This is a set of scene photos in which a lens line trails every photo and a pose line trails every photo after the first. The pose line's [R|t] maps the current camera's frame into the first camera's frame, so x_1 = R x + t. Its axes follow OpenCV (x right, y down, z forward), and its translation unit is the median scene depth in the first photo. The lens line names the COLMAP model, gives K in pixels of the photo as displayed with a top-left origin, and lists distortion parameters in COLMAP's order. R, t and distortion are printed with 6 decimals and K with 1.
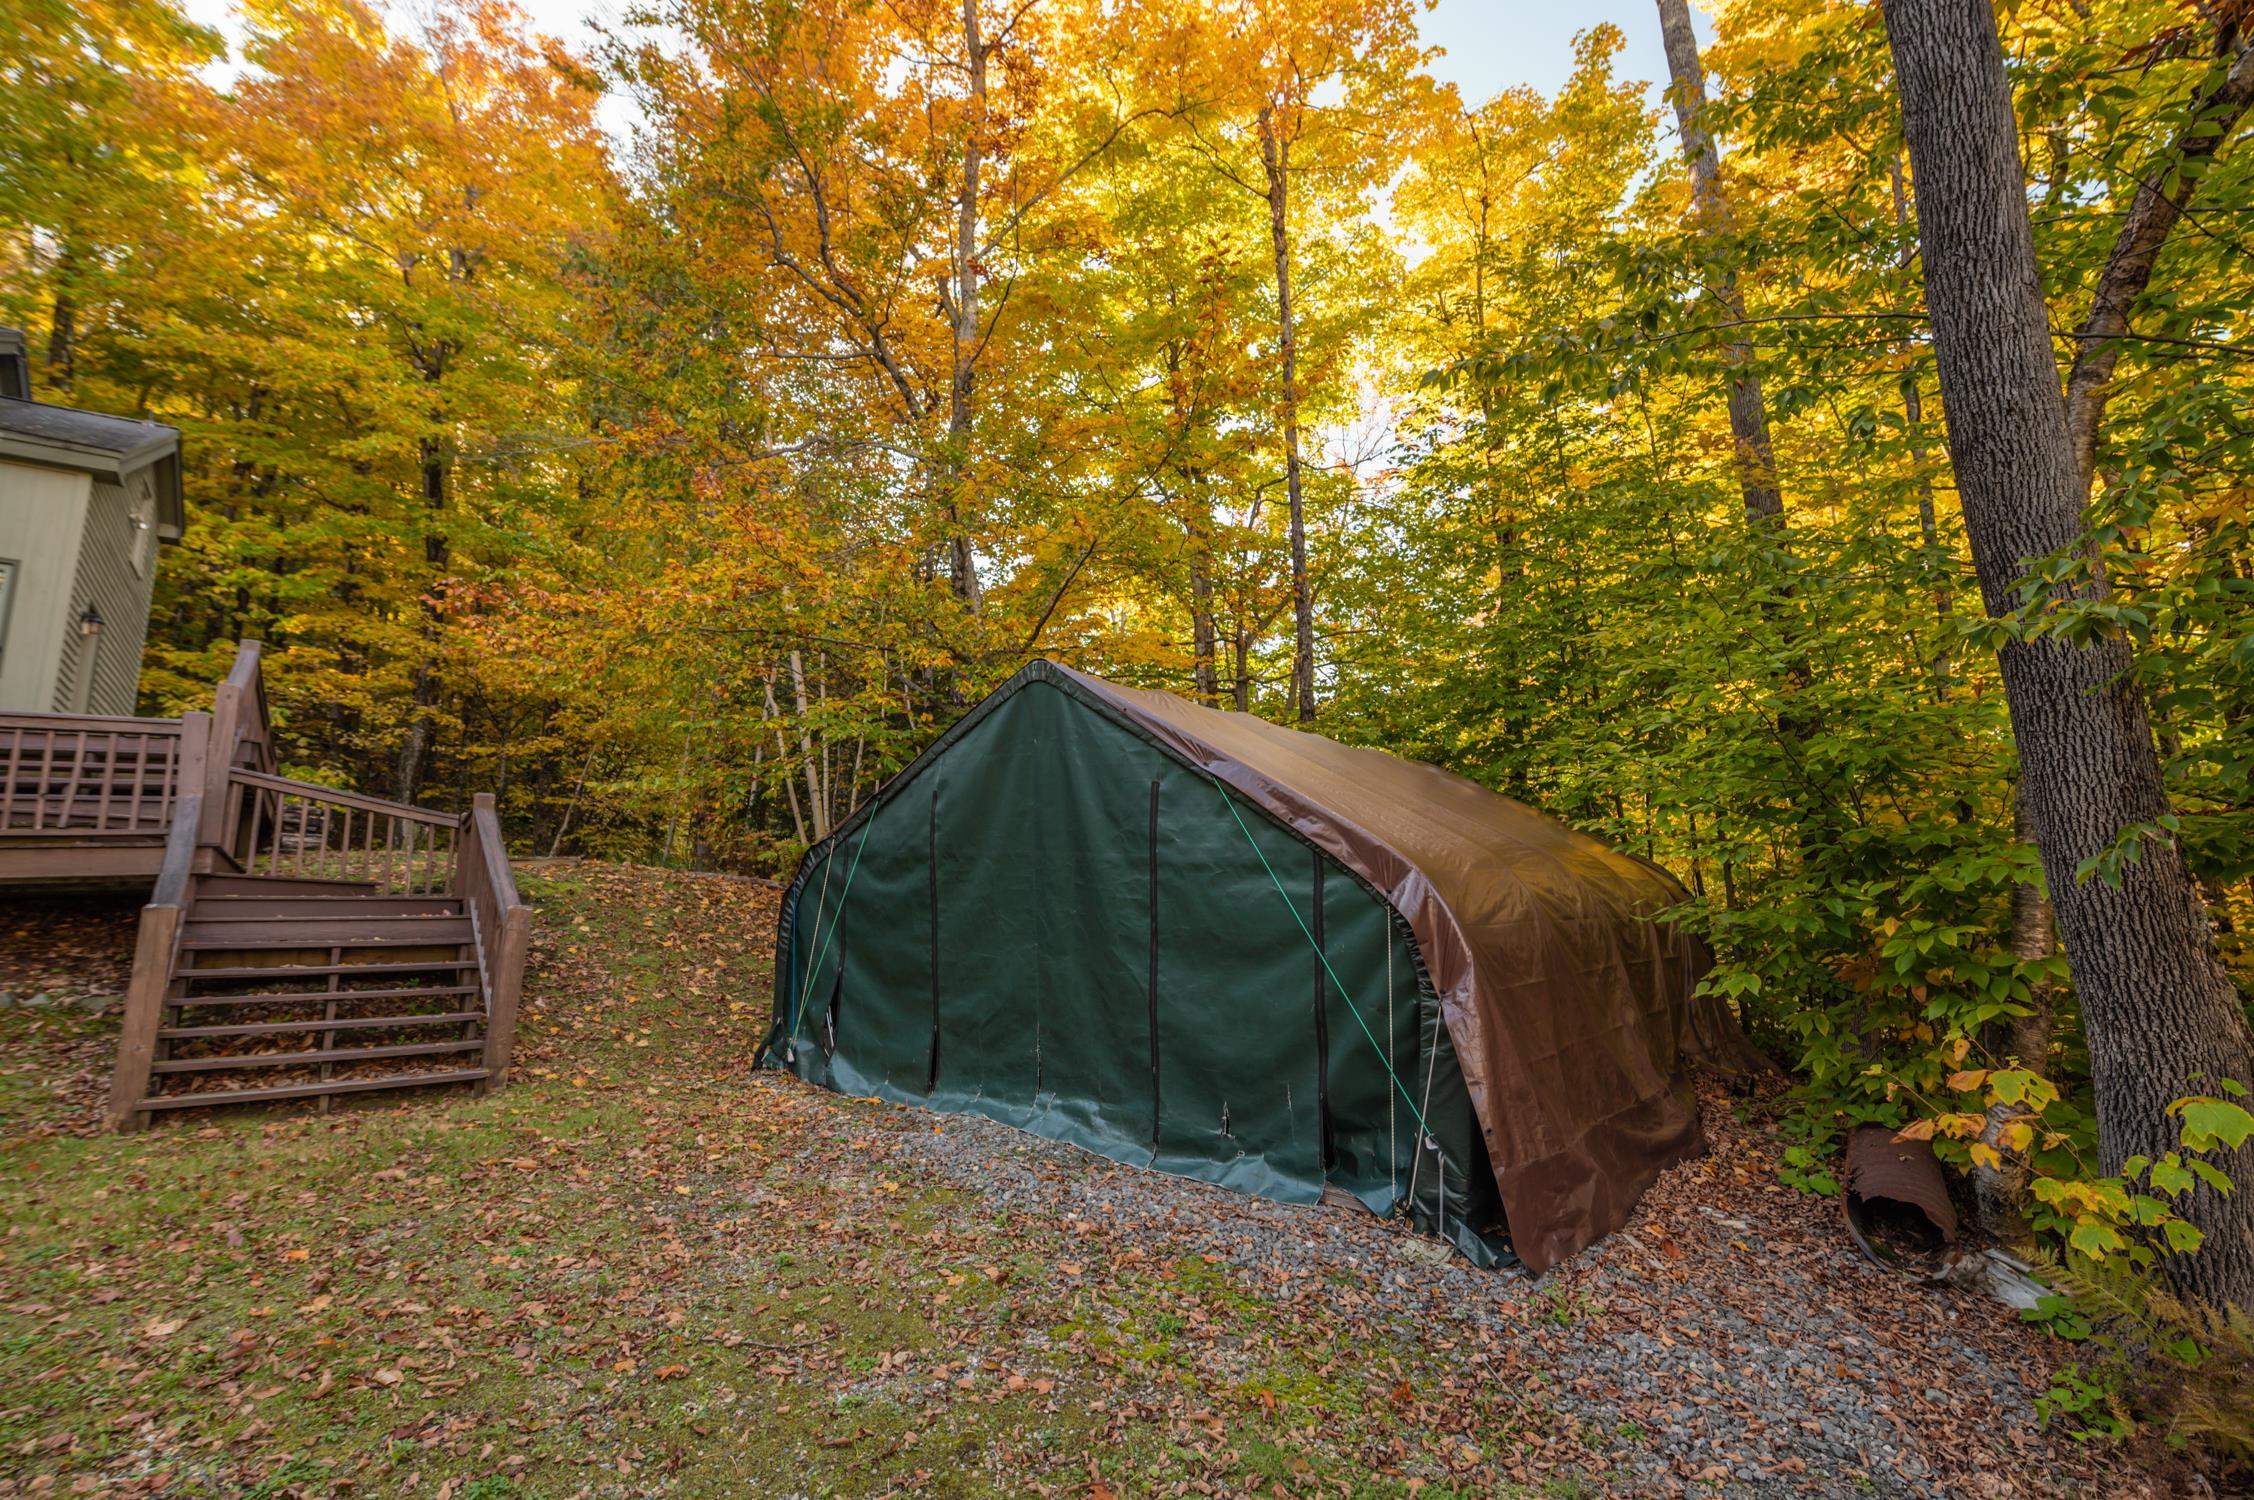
lens RADIAL K [[988.4, 0, 1123.7], [0, 988.4, 739.2], [0, 0, 1]] dist [-0.006593, -0.000190]
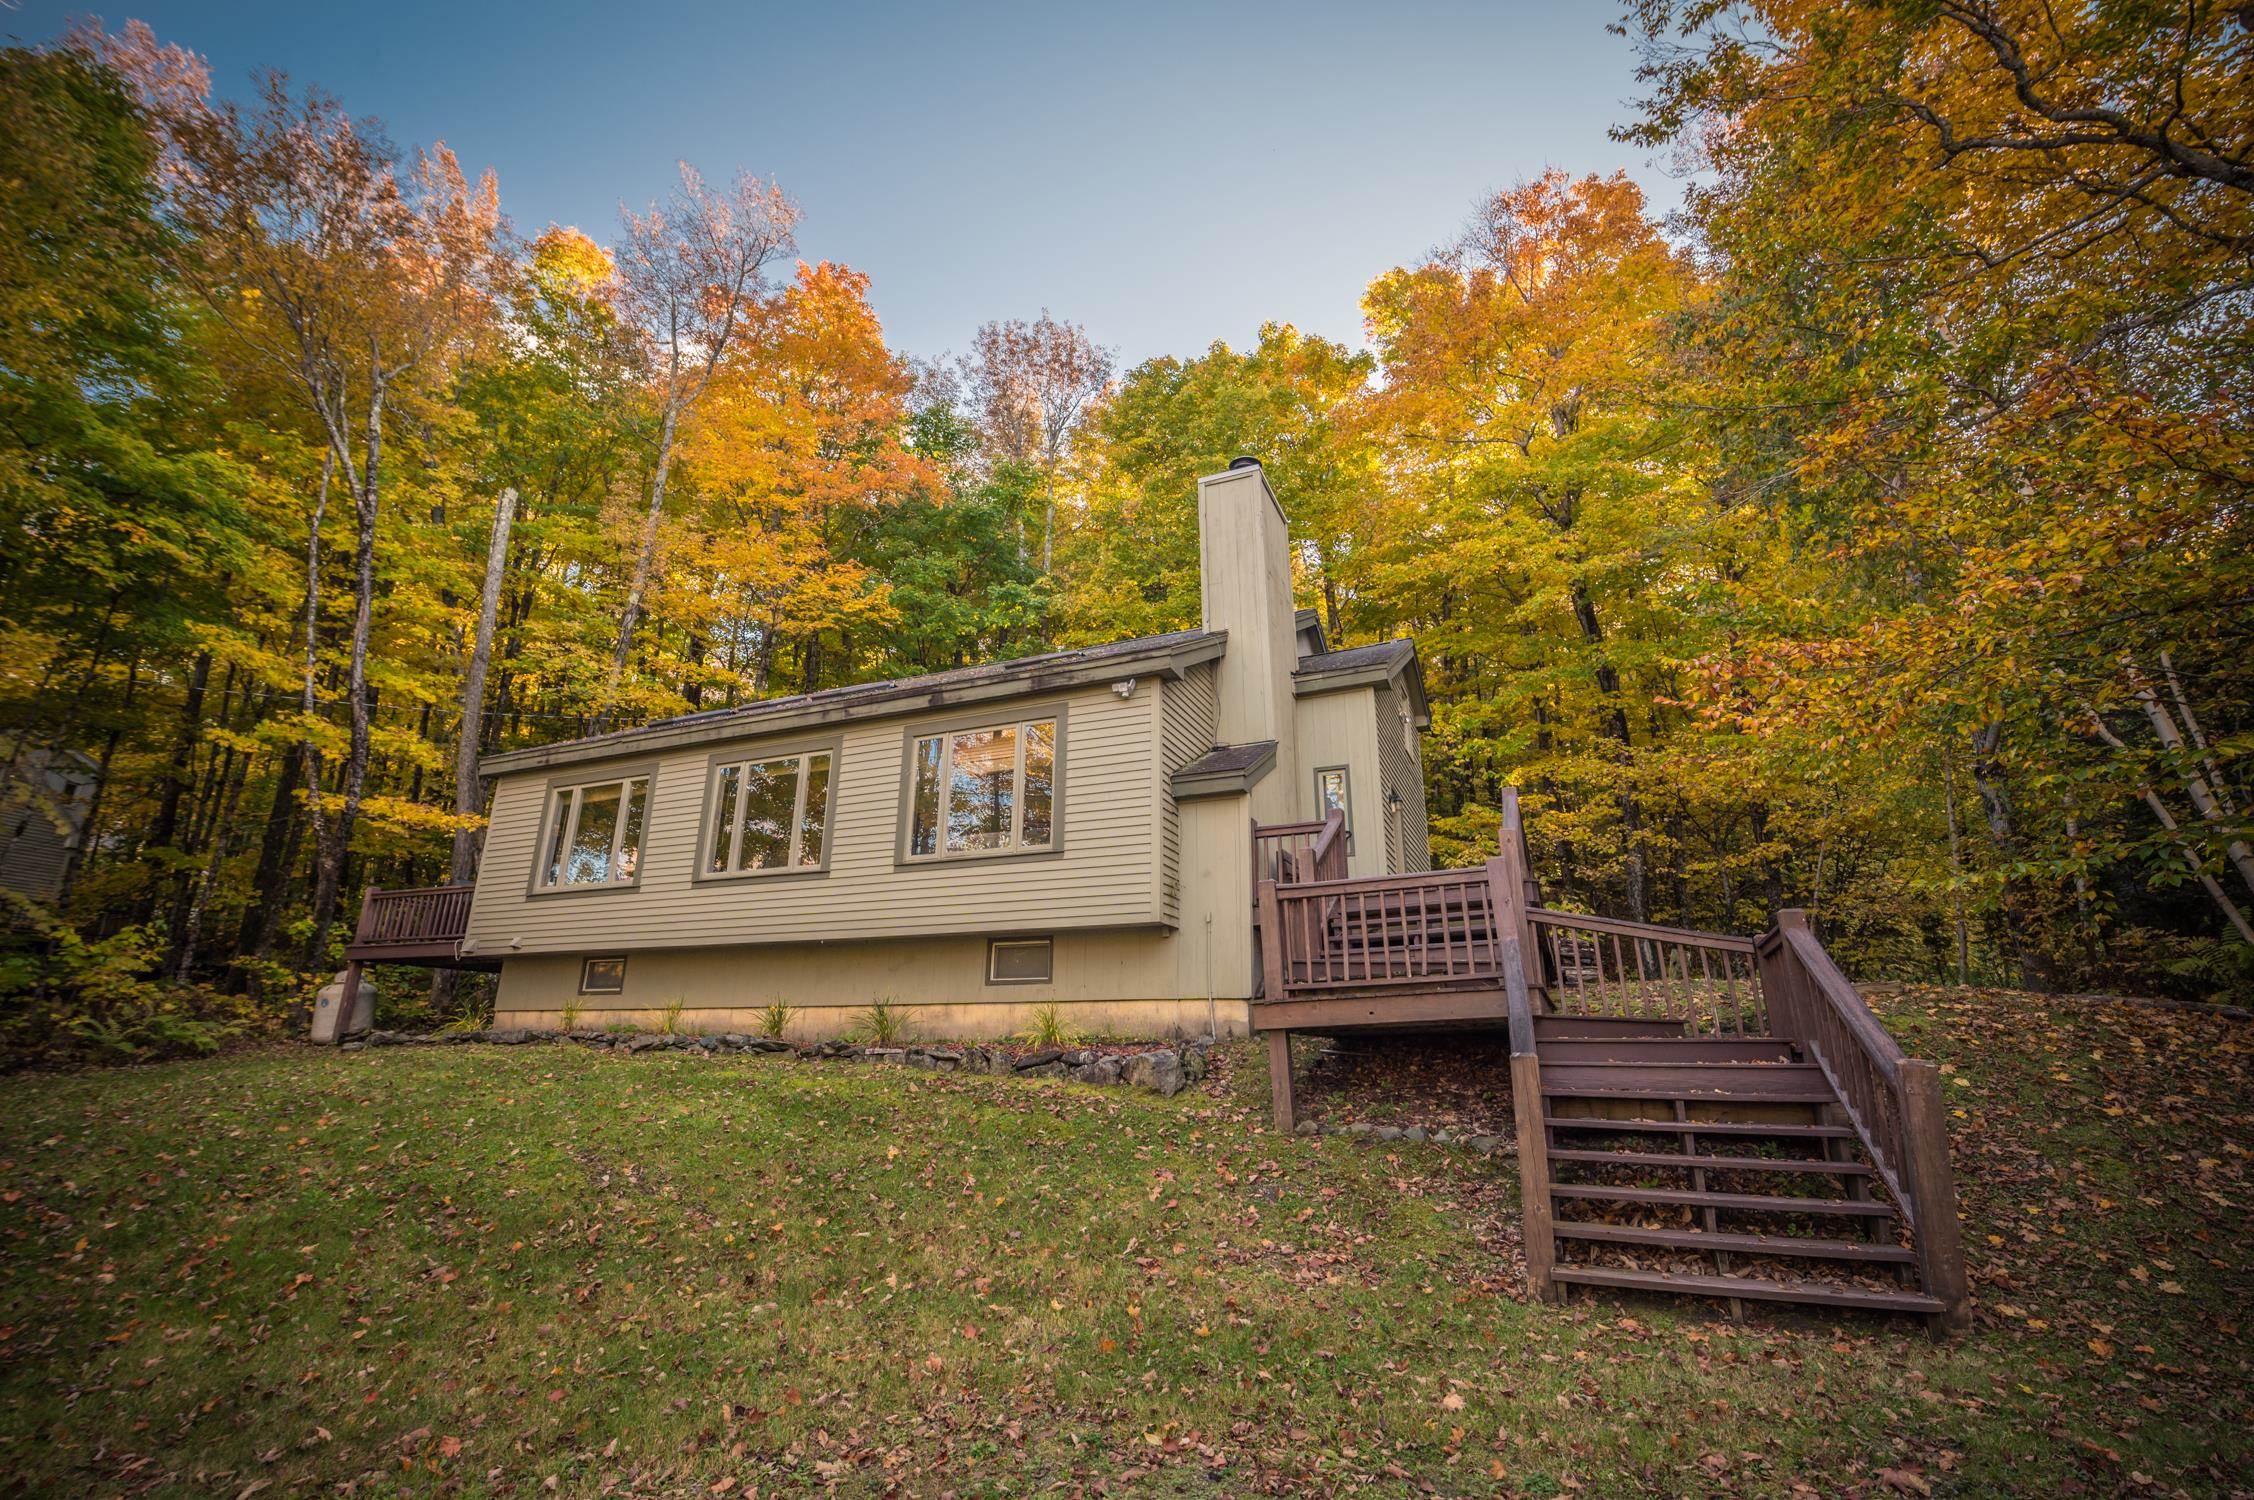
lens RADIAL K [[988.4, 0, 1125.8], [0, 988.4, 742.2], [0, 0, 1]] dist [-0.006593, -0.000190]
pose [[0.468542, -0.238005, -0.850777, -0.160843], [0.140954, 0.970830, -0.193963, 0.002085], [0.872124, -0.029041, 0.488422, 0.116158]]
